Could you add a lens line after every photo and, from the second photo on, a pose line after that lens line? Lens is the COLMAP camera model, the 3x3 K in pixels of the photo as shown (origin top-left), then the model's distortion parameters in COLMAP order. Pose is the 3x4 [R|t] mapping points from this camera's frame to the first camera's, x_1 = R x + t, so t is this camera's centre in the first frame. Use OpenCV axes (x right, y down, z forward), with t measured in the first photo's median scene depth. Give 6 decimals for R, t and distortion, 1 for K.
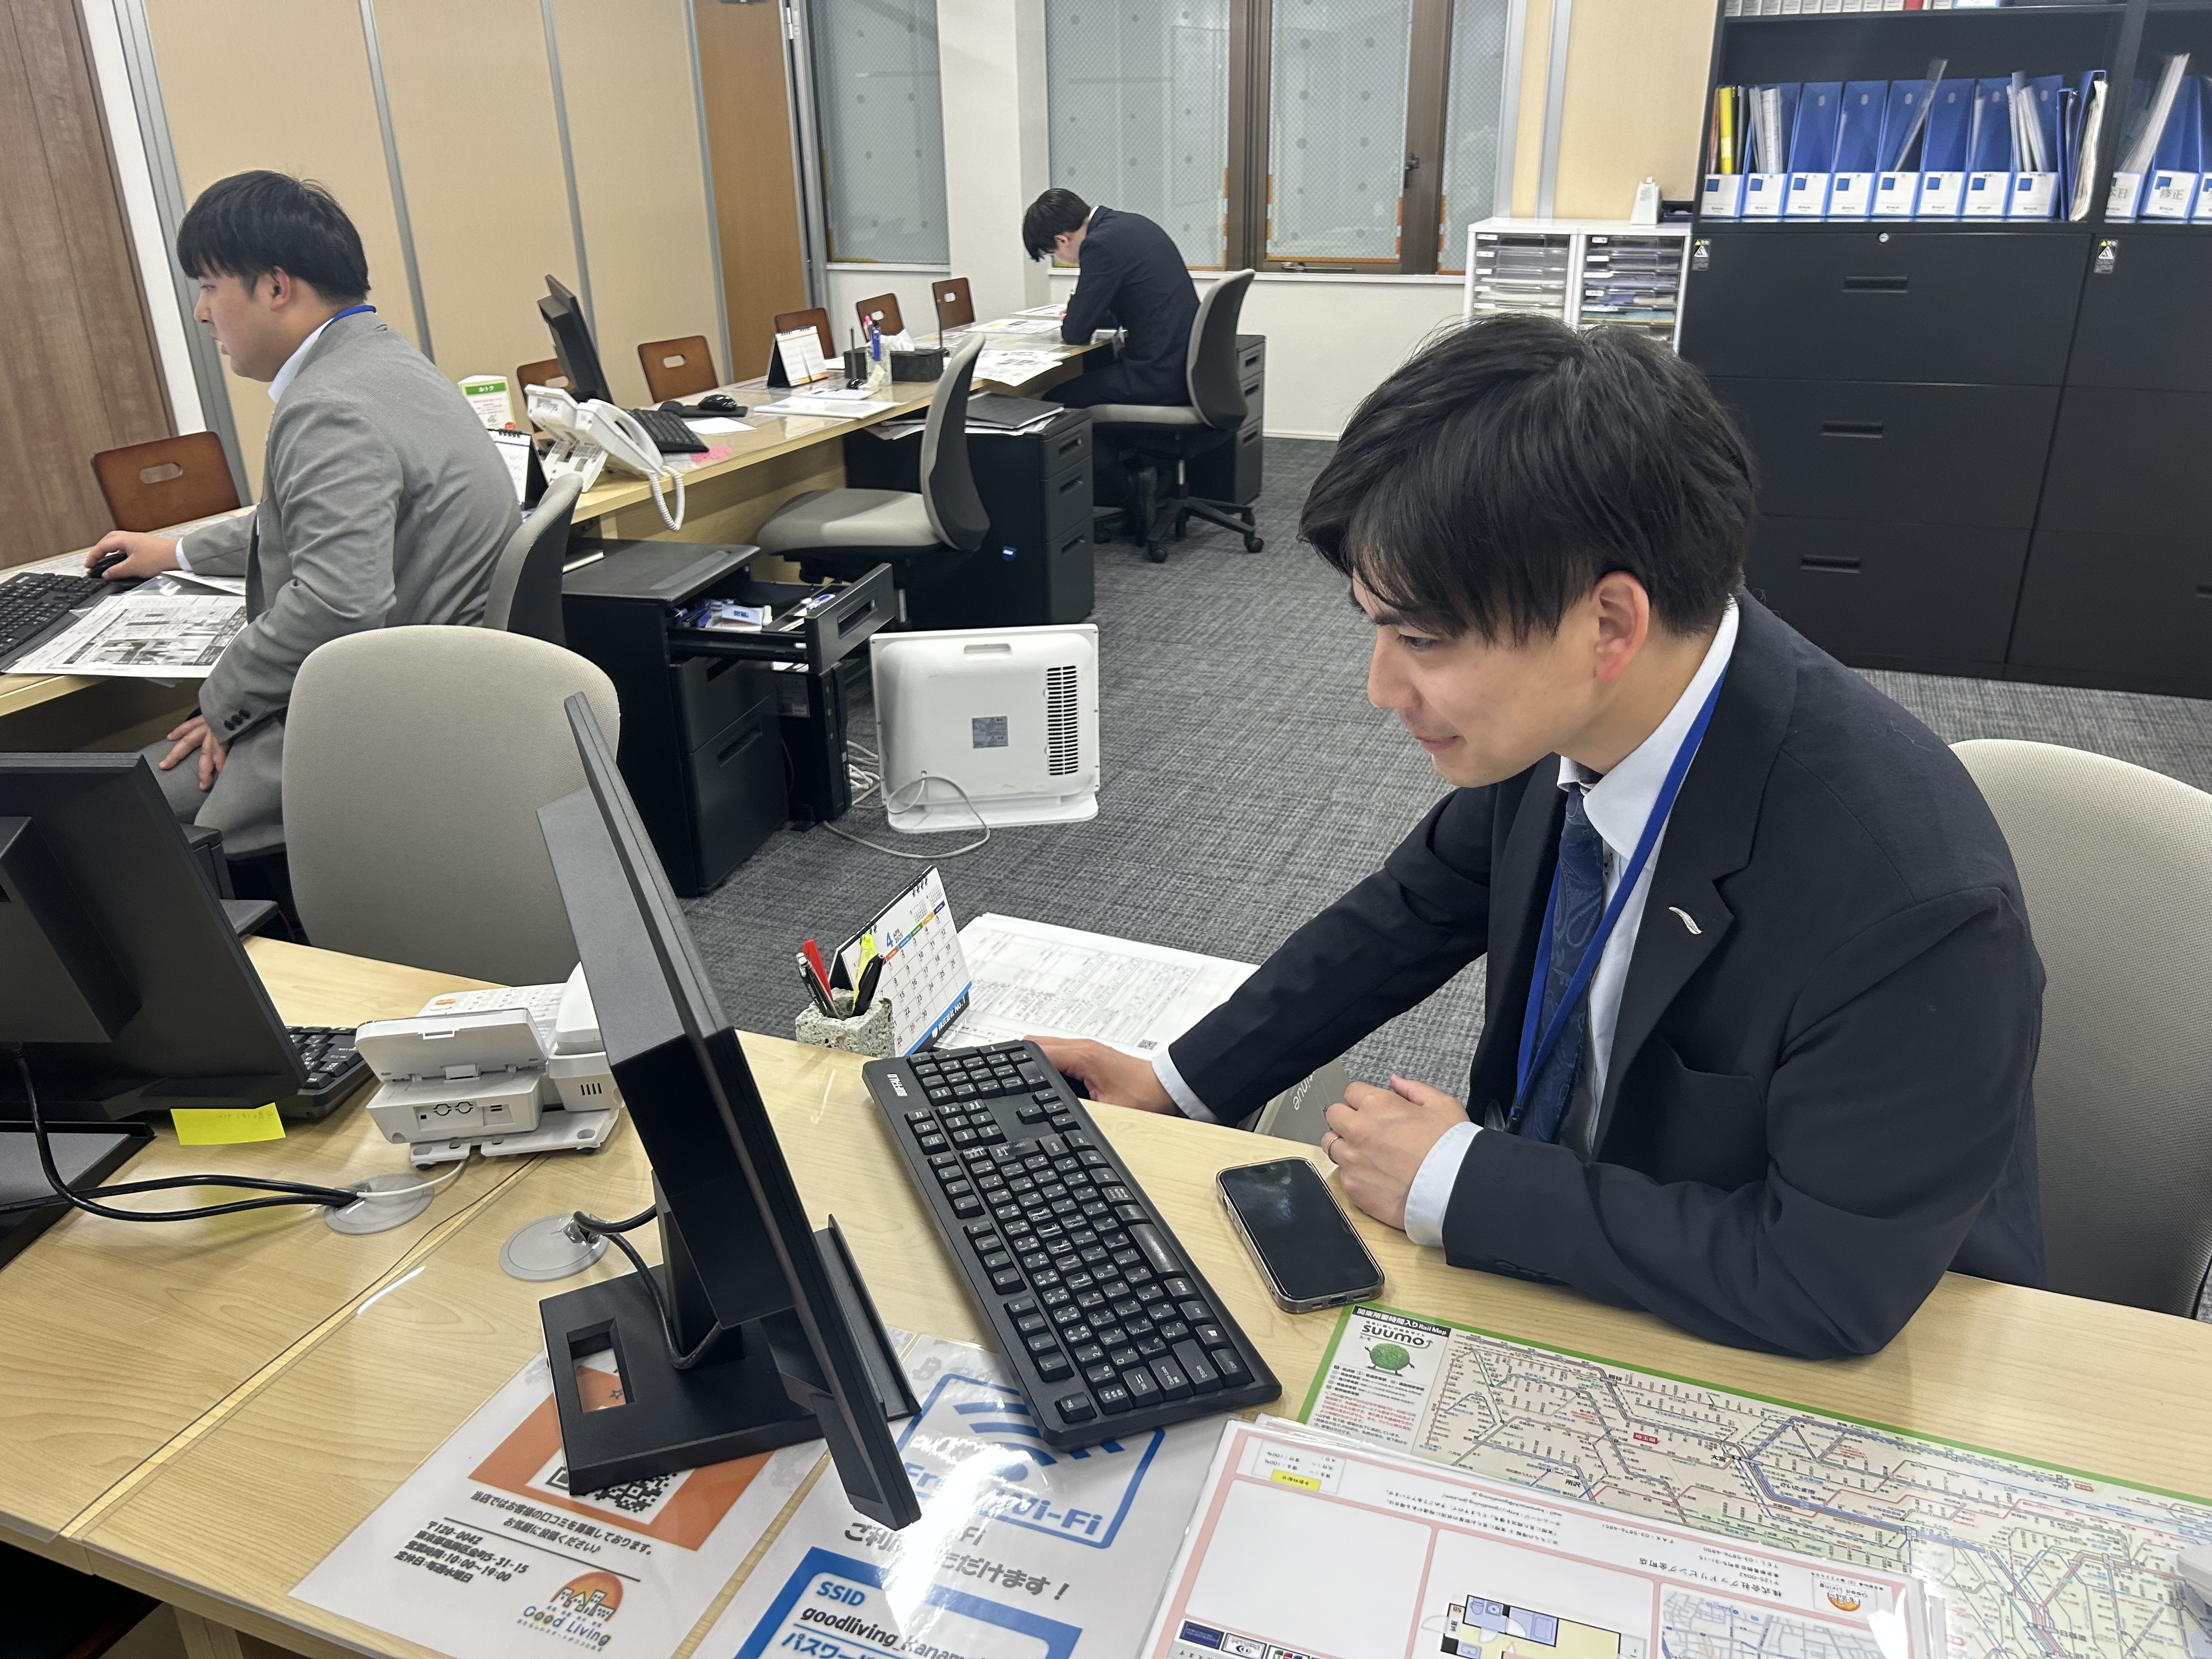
lens RADIAL K [[1700.3, 0, 1106.0], [0, 1700.3, 829.5], [0, 0, 1]] dist [0.062838, -0.094868]
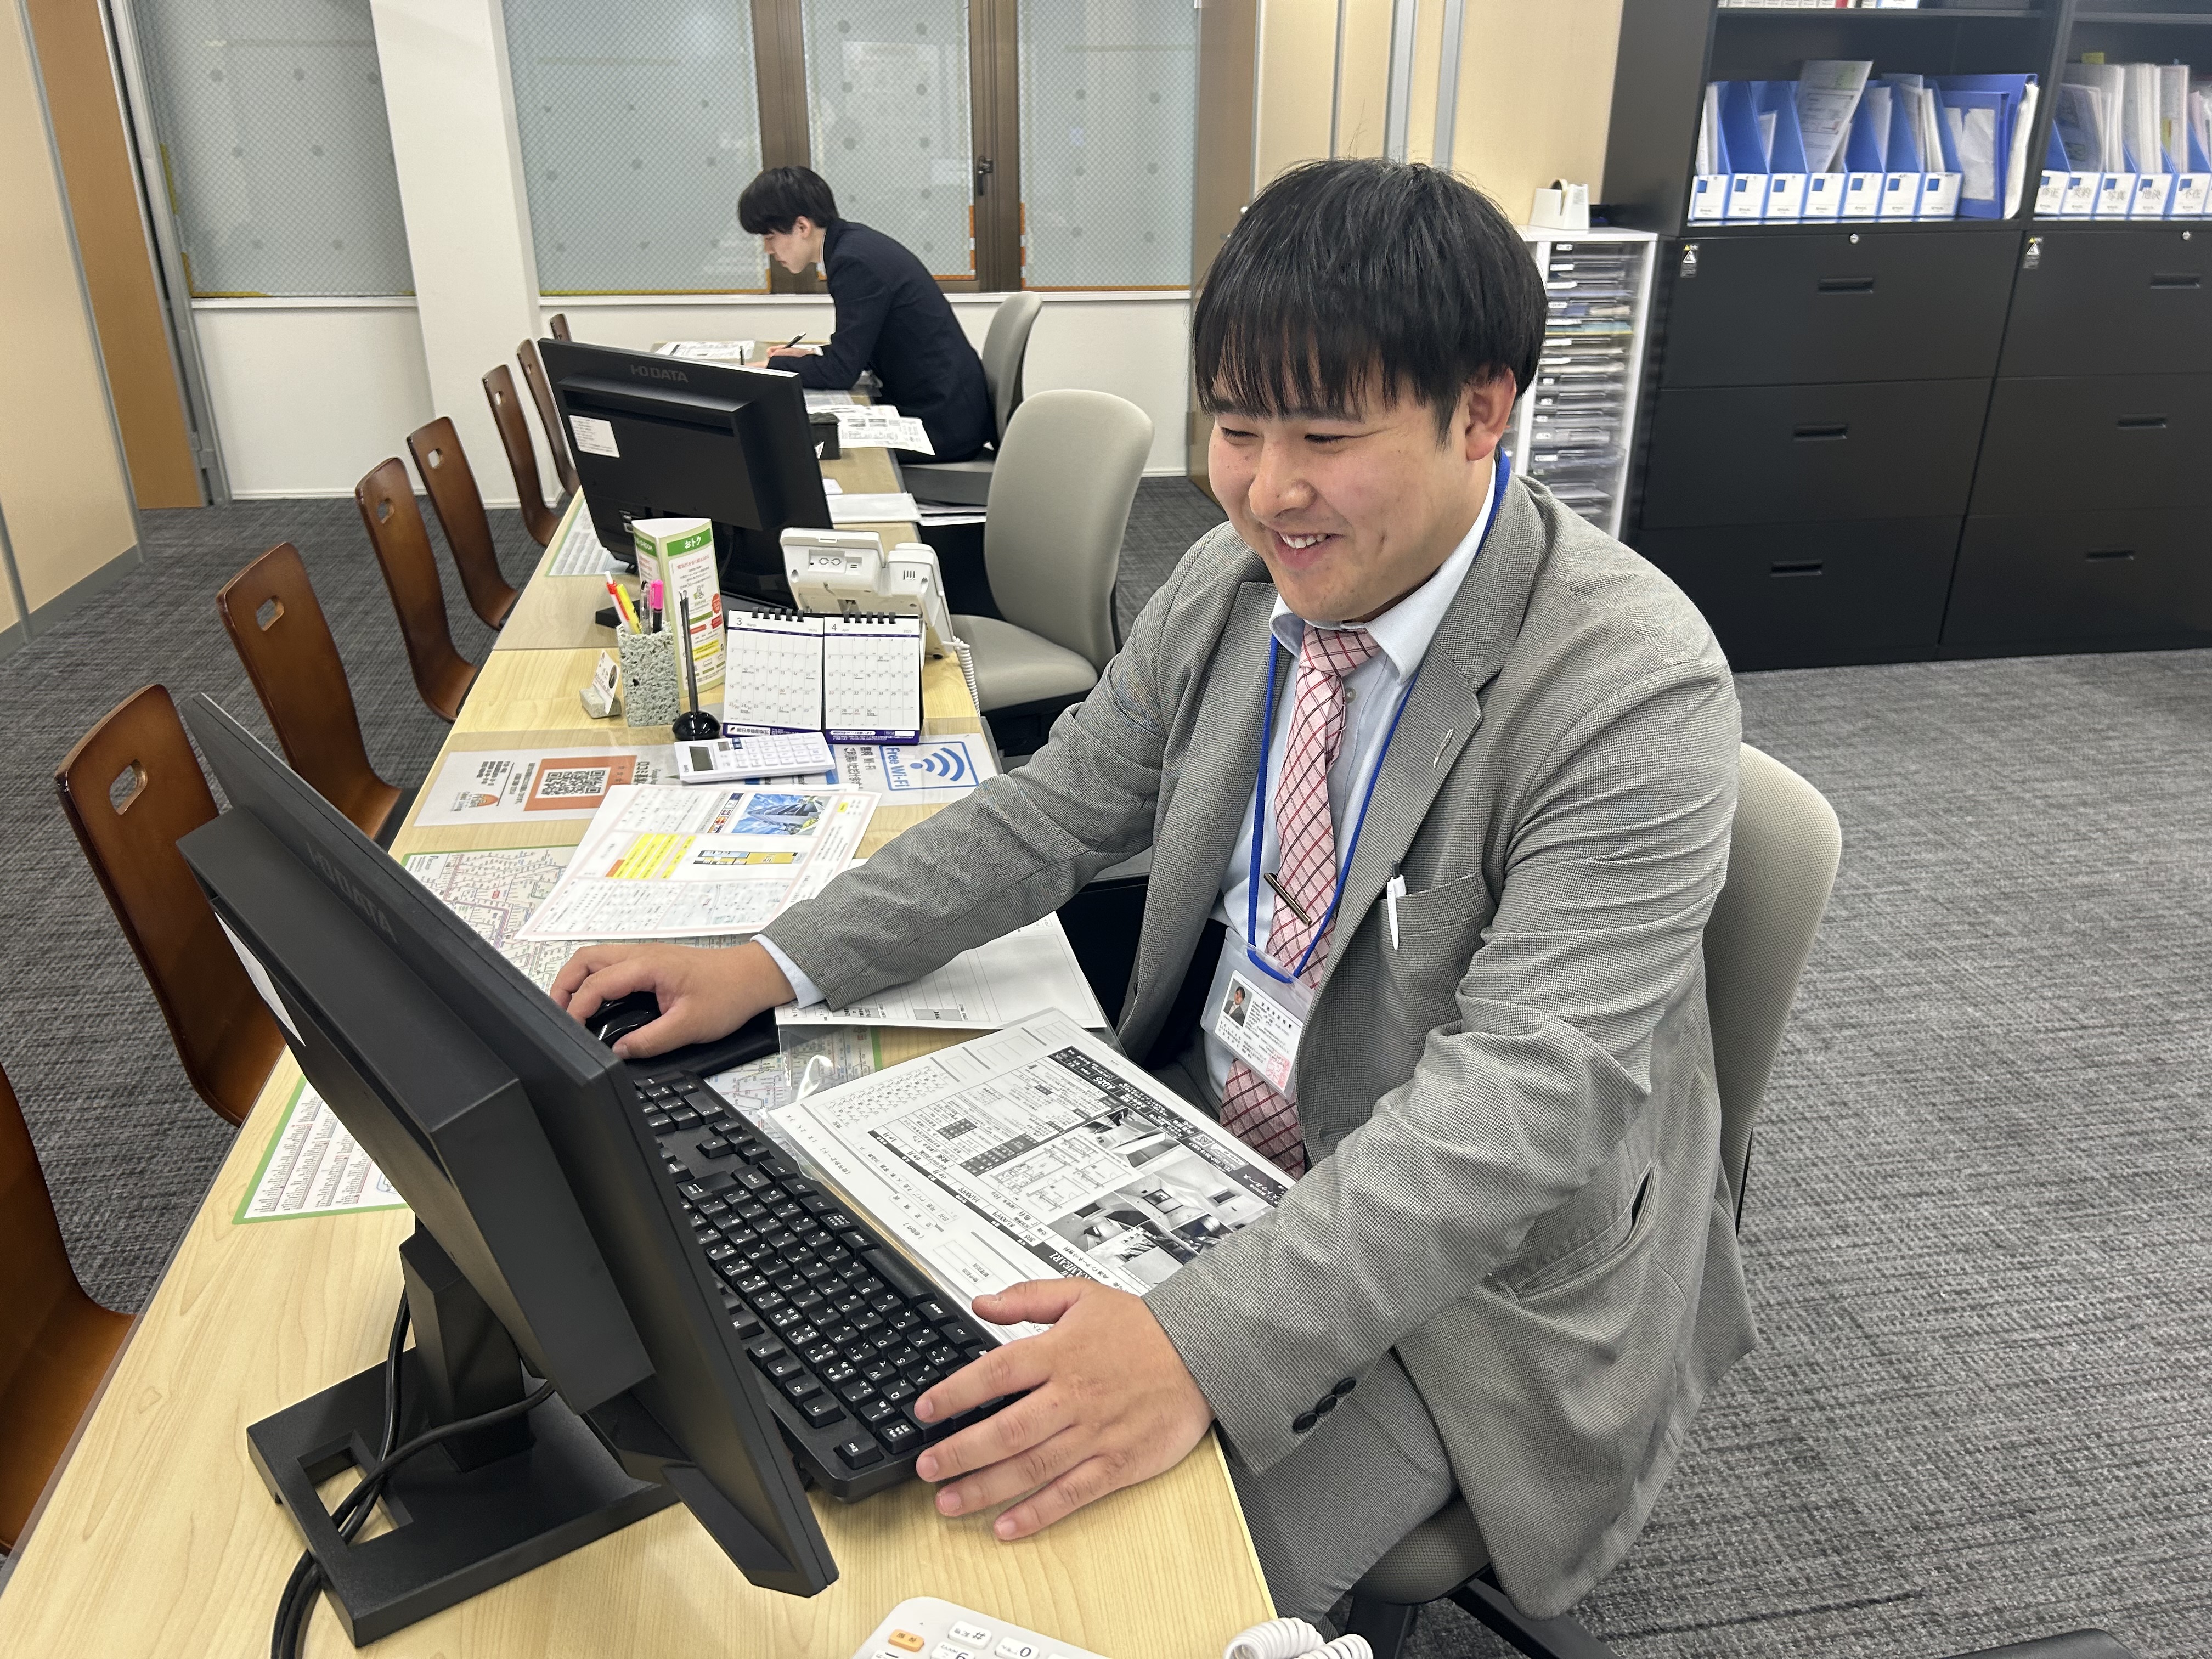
lens RADIAL K [[1700.3, 0, 1106.0], [0, 1700.3, 829.5], [0, 0, 1]] dist [0.062838, -0.094868]
pose [[0.847153, -0.187497, 0.497169, -0.453754], [0.190358, 0.980661, 0.045475, -0.133930], [-0.496080, 0.056116, 0.866461, 0.364963]]
